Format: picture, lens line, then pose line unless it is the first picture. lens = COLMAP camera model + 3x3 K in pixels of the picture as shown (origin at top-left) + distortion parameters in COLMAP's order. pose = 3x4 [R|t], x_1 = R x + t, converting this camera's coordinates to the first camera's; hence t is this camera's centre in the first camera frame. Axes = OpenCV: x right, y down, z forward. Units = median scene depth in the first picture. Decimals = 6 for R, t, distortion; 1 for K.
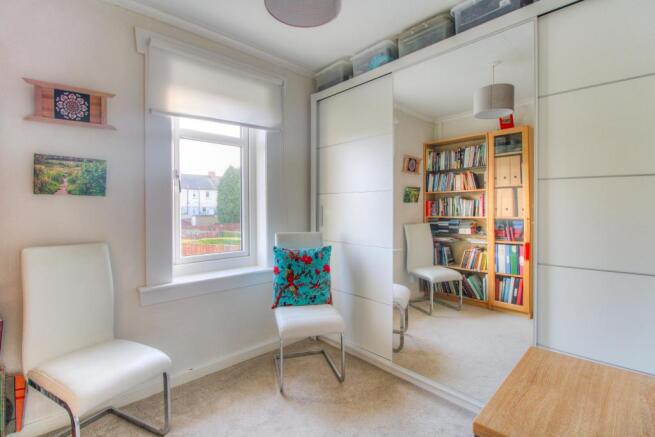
lens RADIAL K [[308.0, 0, 327.5], [0, 308.0, 218.5], [0, 0, 1]] dist [-0.001582, -0.000449]
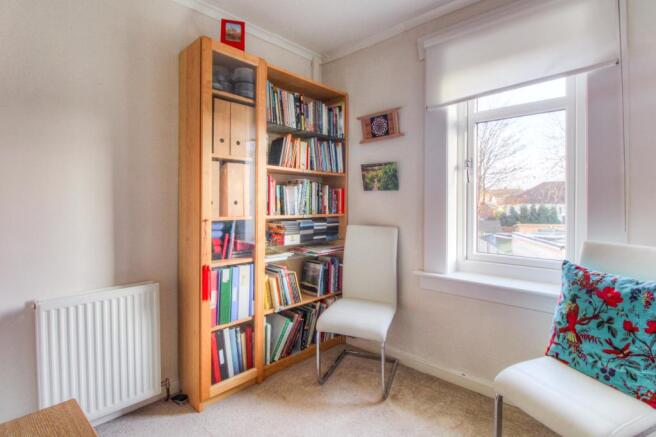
lens RADIAL K [[360.4, 0, 327.8], [0, 360.4, 211.1], [0, 0, 1]] dist [0.002211, -0.000295]
pose [[0.015700, 0.030455, -0.999413, 0.638211], [-0.029023, 0.999129, 0.029990, -0.020194], [0.999455, 0.028535, 0.016571, 0.598115]]
